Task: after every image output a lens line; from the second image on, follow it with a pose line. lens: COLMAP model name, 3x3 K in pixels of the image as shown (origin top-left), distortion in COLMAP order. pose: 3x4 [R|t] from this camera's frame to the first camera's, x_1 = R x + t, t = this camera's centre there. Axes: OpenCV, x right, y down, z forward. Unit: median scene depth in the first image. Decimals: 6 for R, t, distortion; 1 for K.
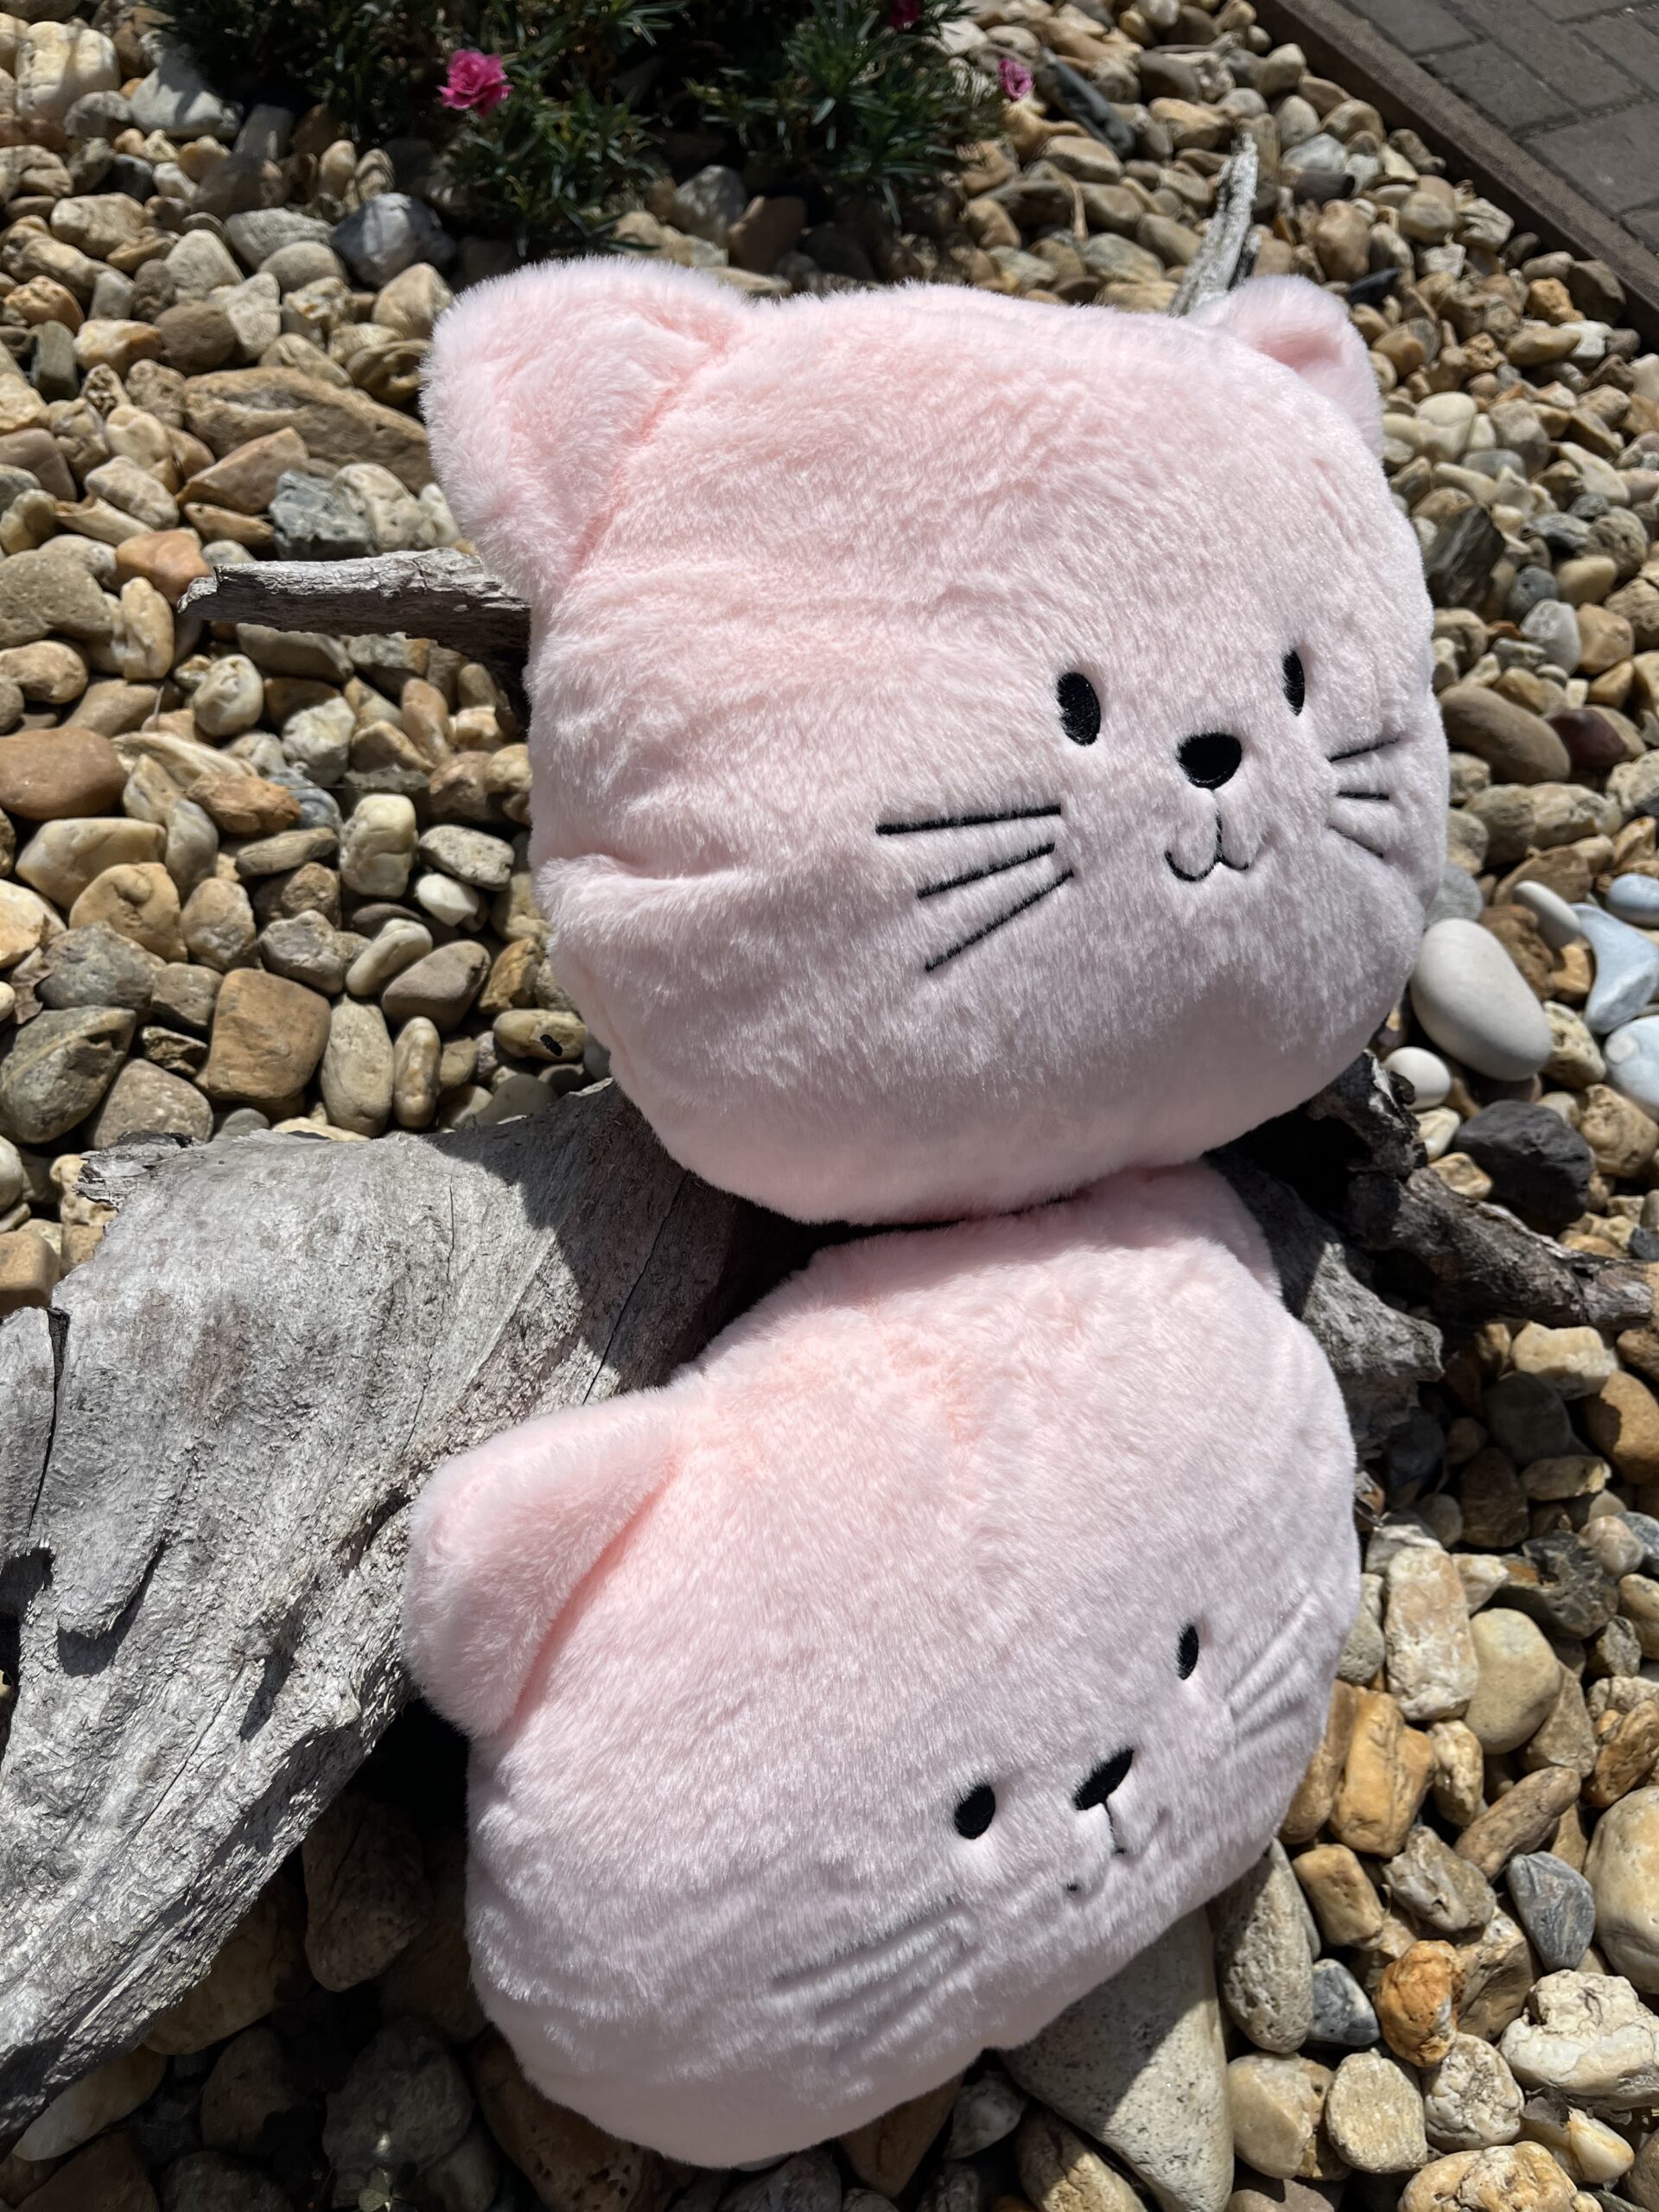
lens RADIAL K [[1726.1, 0, 845.7], [0, 1726.1, 1125.1], [0, 0, 1]] dist [0.037702, -0.071865]
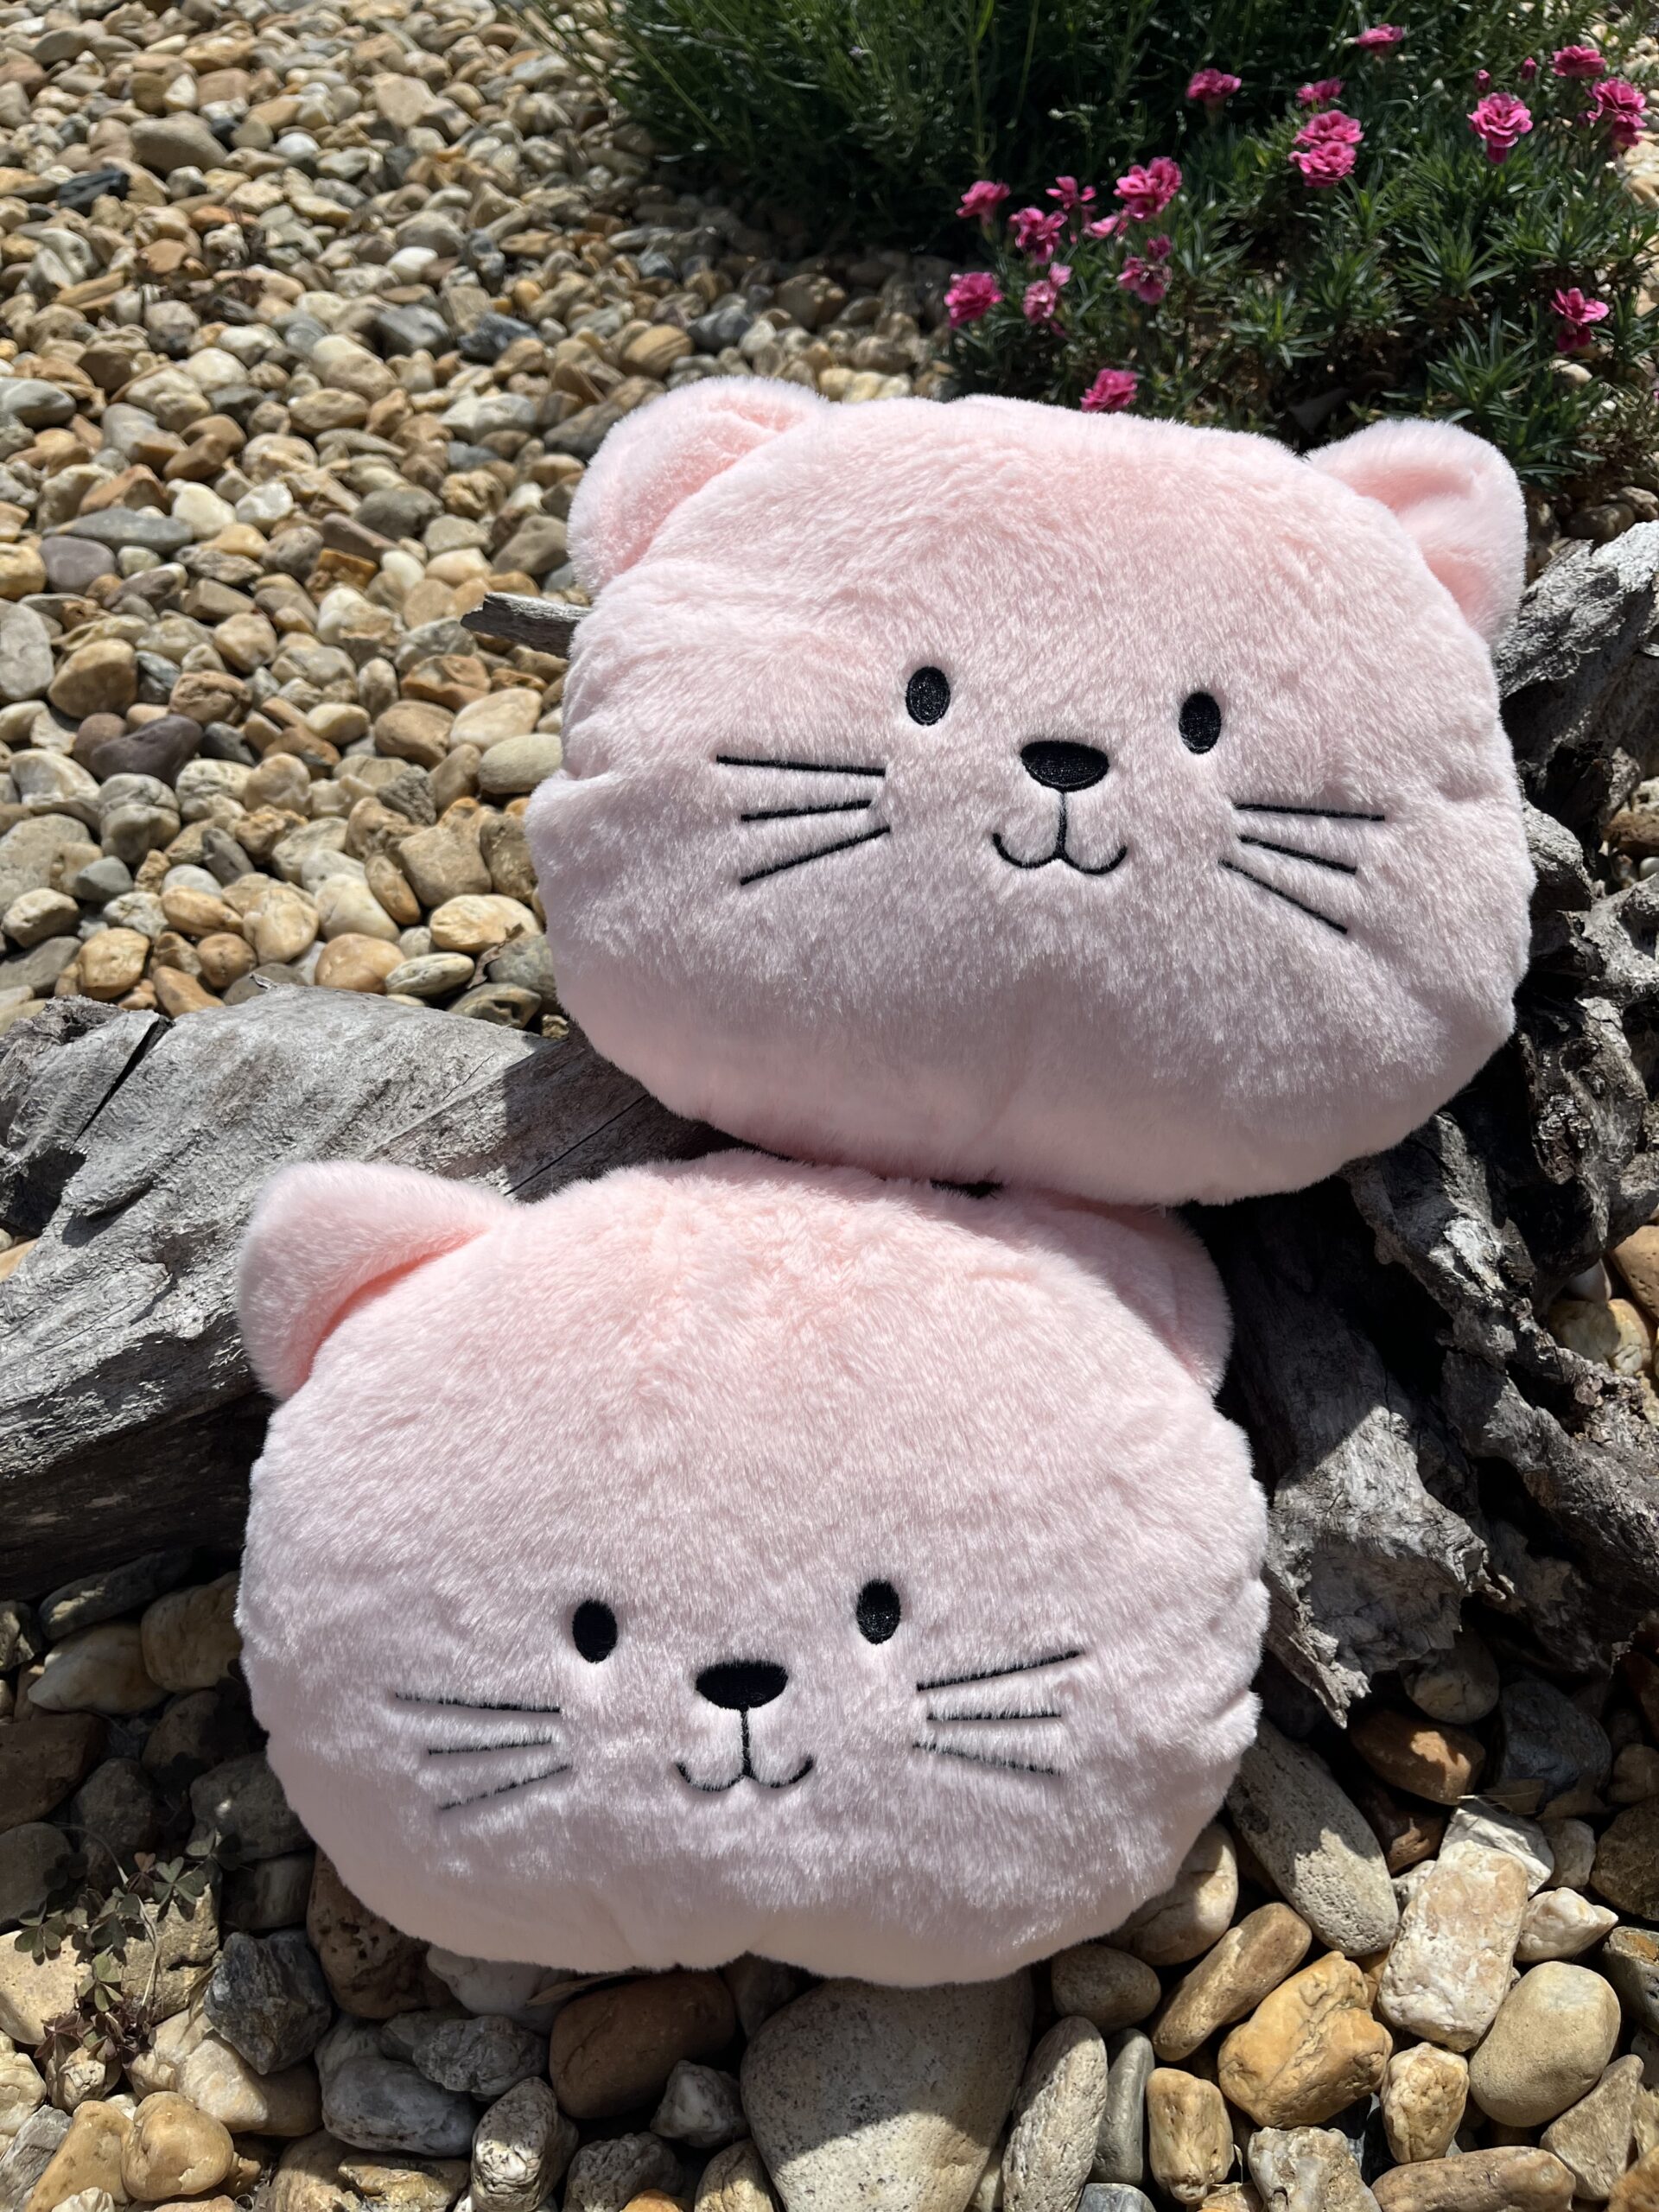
lens RADIAL K [[1726.1, 0, 826.0], [0, 1726.1, 1108.4], [0, 0, 1]] dist [0.037702, -0.071865]
pose [[0.815354, 0.178268, -0.550834, 0.528794], [-0.301841, 0.942772, -0.141678, 0.141422], [0.494055, 0.281782, 0.822502, 0.061771]]
